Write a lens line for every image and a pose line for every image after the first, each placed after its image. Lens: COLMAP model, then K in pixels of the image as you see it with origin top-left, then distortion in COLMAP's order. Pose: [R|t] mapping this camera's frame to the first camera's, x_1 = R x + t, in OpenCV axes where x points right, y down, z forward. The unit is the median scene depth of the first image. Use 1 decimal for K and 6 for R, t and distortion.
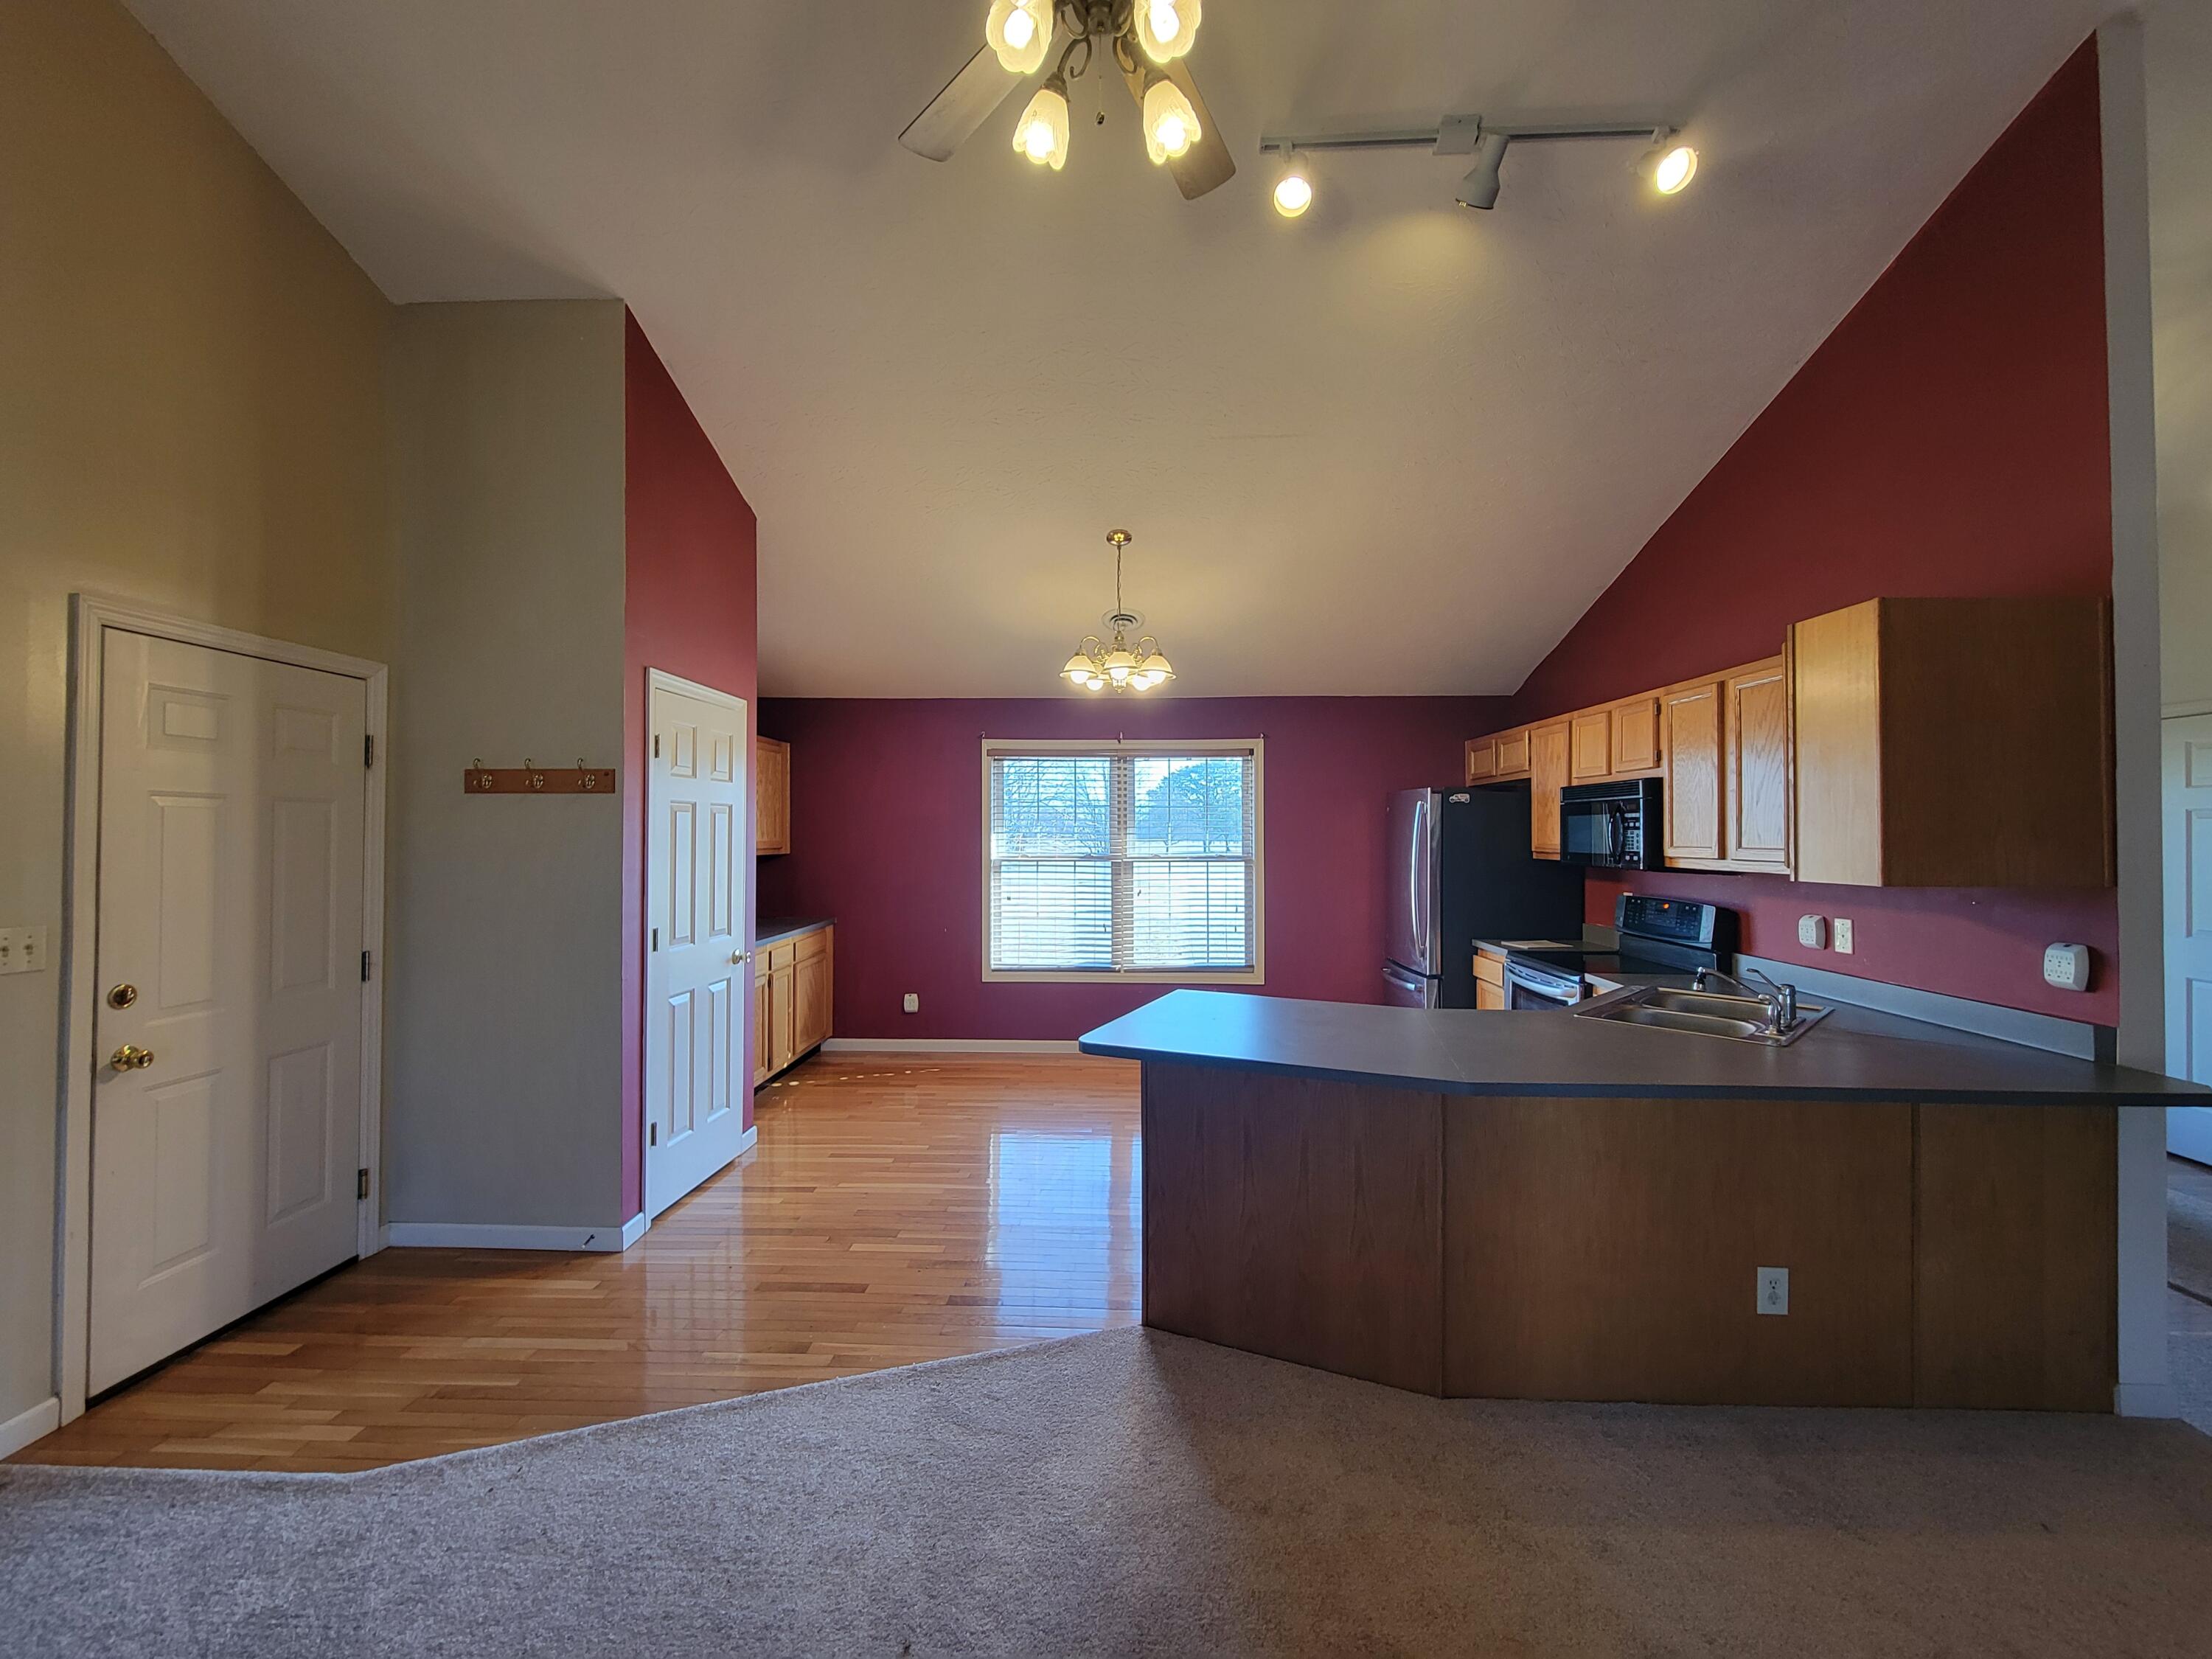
lens RADIAL K [[907.8, 0, 1105.0], [0, 907.8, 832.6], [0, 0, 1]] dist [0.003885, -0.000317]
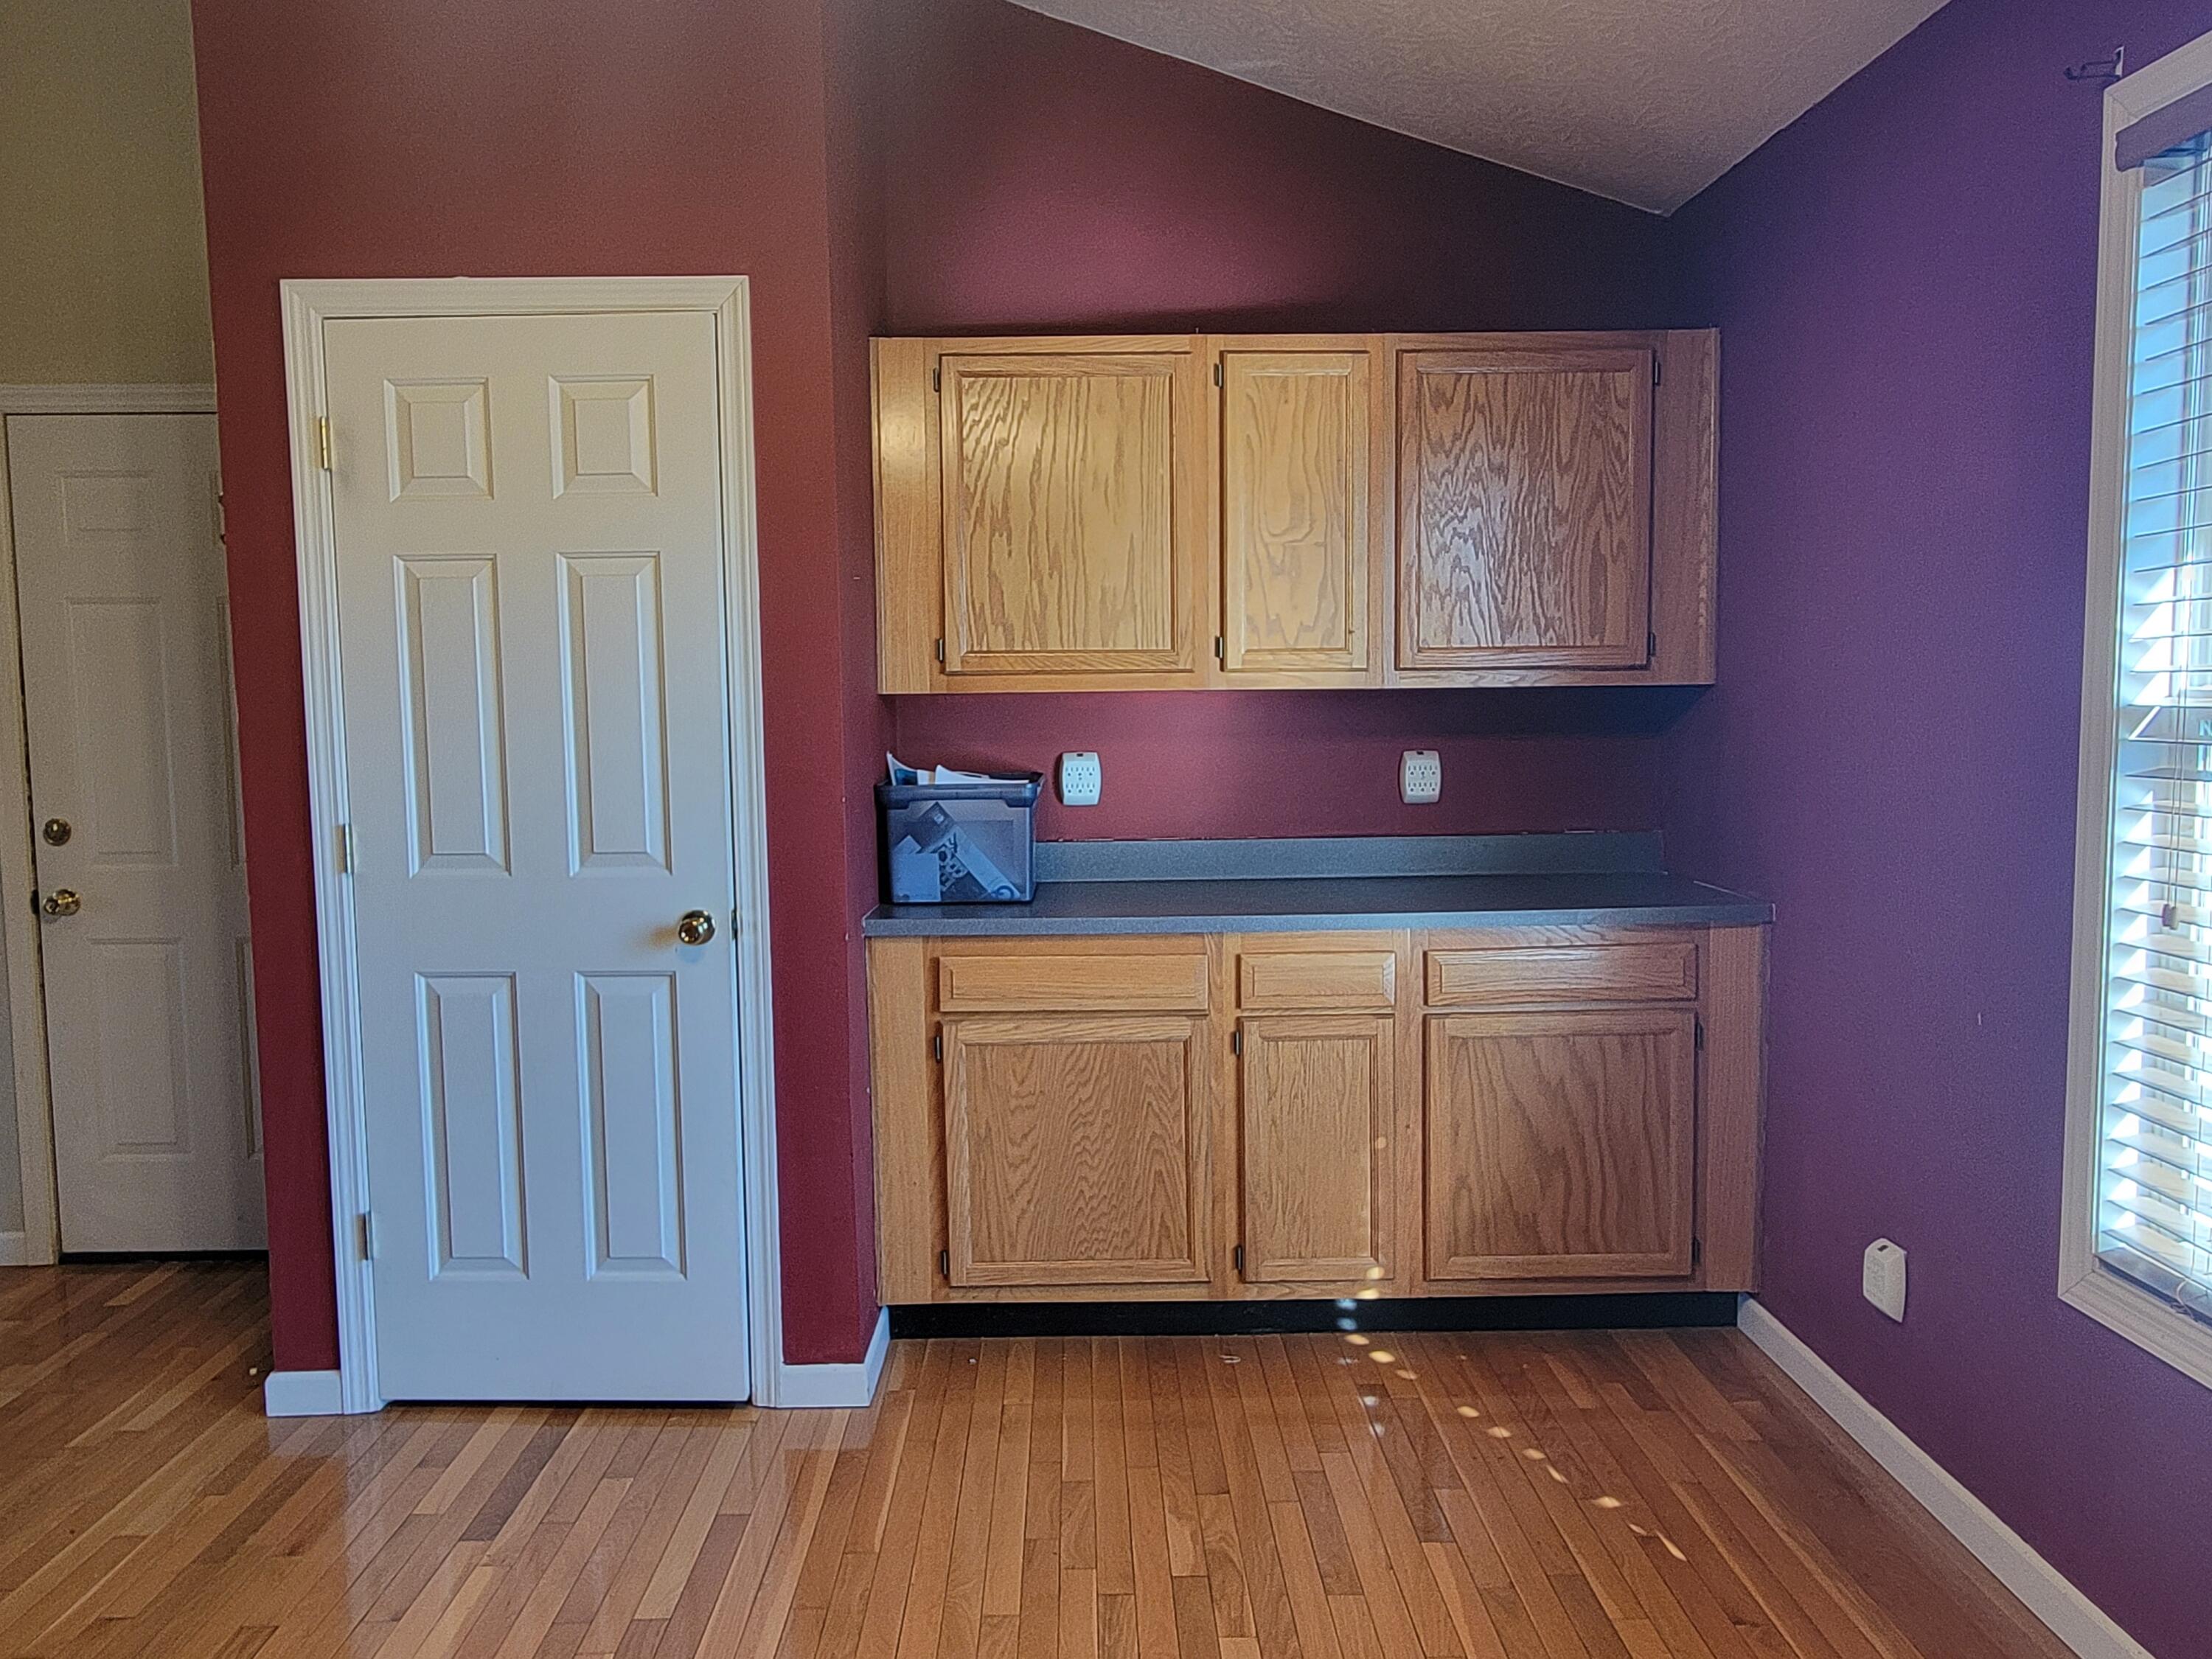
lens RADIAL K [[1658.9, 0, 1100.0], [0, 1658.9, 828.5], [0, 0, 1]] dist [-0.003884, -0.000246]
pose [[0.042055, 0.082542, -0.995700, 0.526650], [0.013654, 0.996441, 0.083180, 0.050820], [0.999022, -0.017094, 0.040778, 1.774133]]
